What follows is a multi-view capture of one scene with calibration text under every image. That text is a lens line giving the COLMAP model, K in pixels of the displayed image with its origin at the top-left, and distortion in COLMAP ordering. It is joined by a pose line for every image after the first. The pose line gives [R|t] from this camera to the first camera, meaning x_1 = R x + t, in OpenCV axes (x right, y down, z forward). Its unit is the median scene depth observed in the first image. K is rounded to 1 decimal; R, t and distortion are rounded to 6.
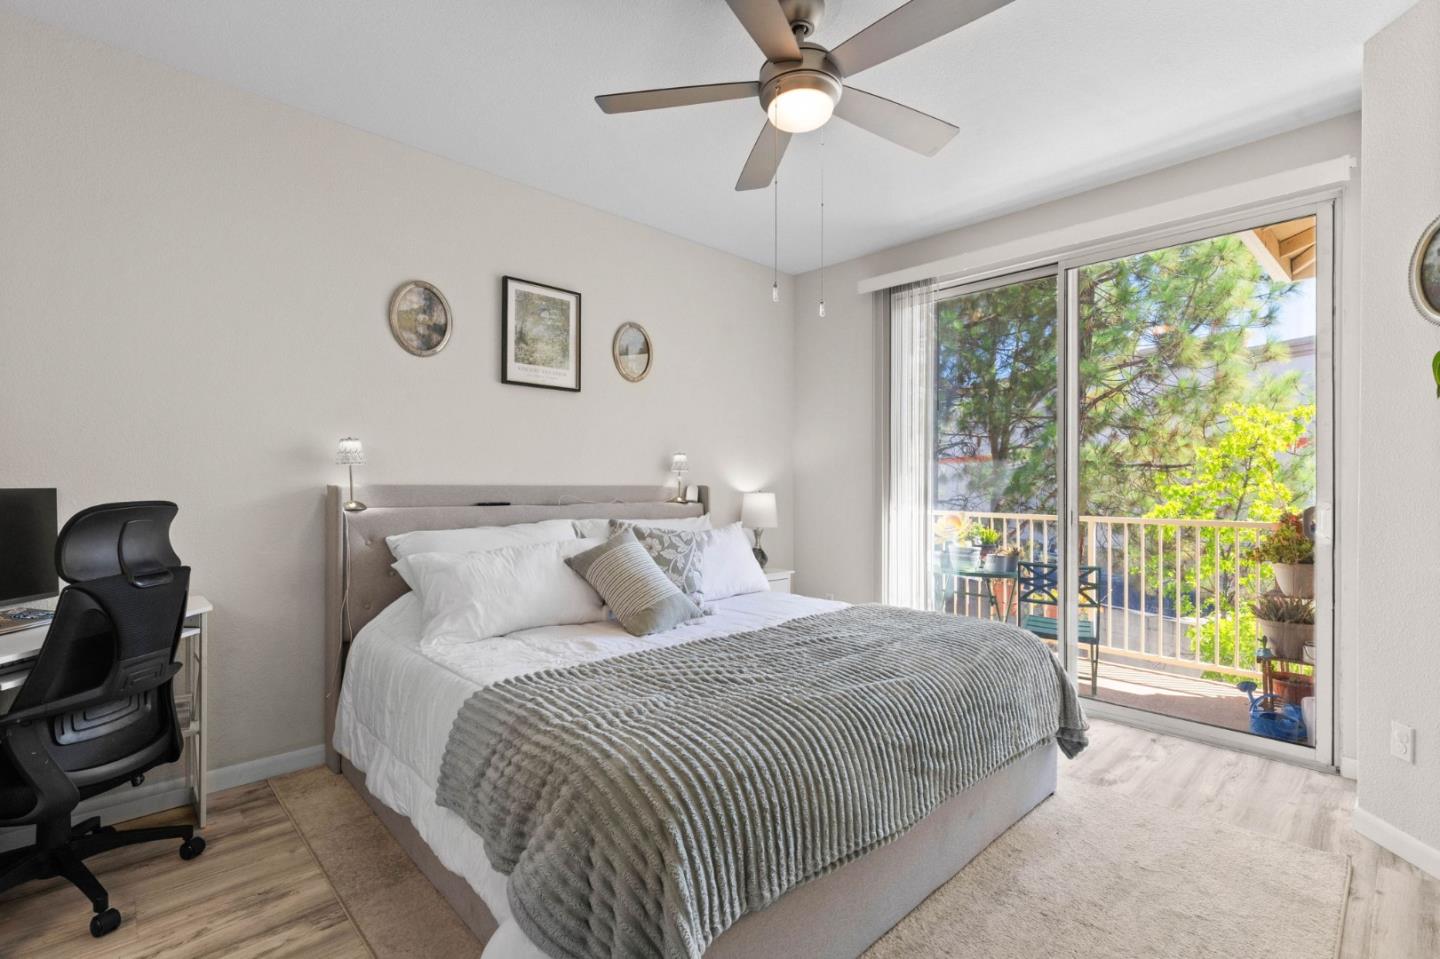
lens RADIAL K [[658.0, 0, 726.1], [0, 658.0, 483.6], [0, 0, 1]] dist [0.000983, 0.000018]
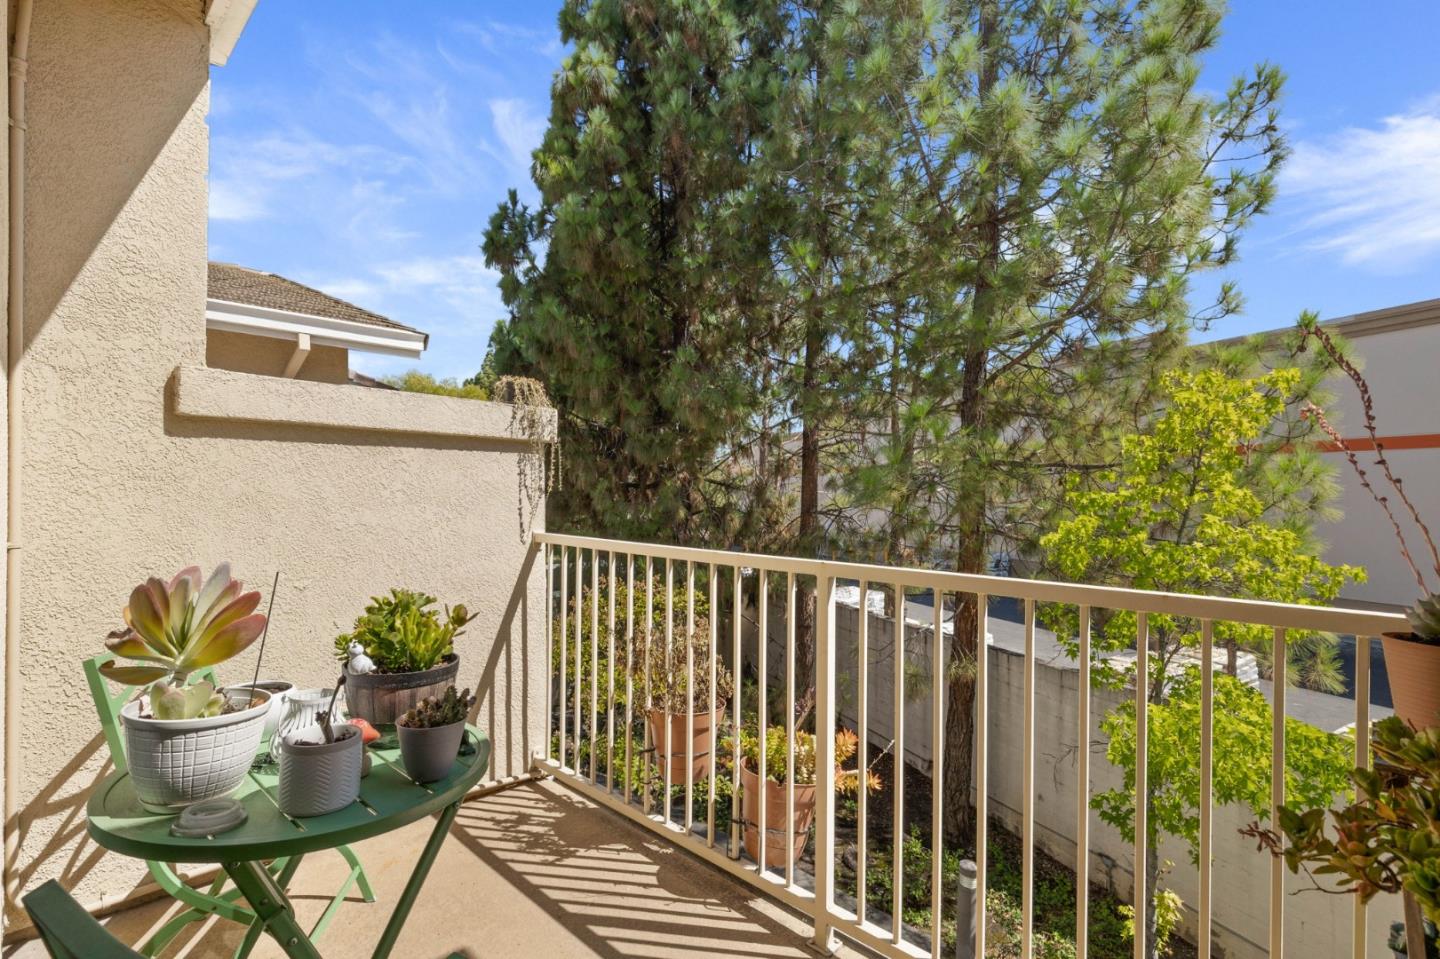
lens RADIAL K [[658.0, 0, 726.1], [0, 658.0, 483.6], [0, 0, 1]] dist [0.000983, 0.000018]
pose [[0.997953, 0.014993, 0.062165, 0.270887], [-0.014471, 0.999856, -0.008841, 0.006282], [-0.062289, 0.007923, 0.998027, 0.356989]]
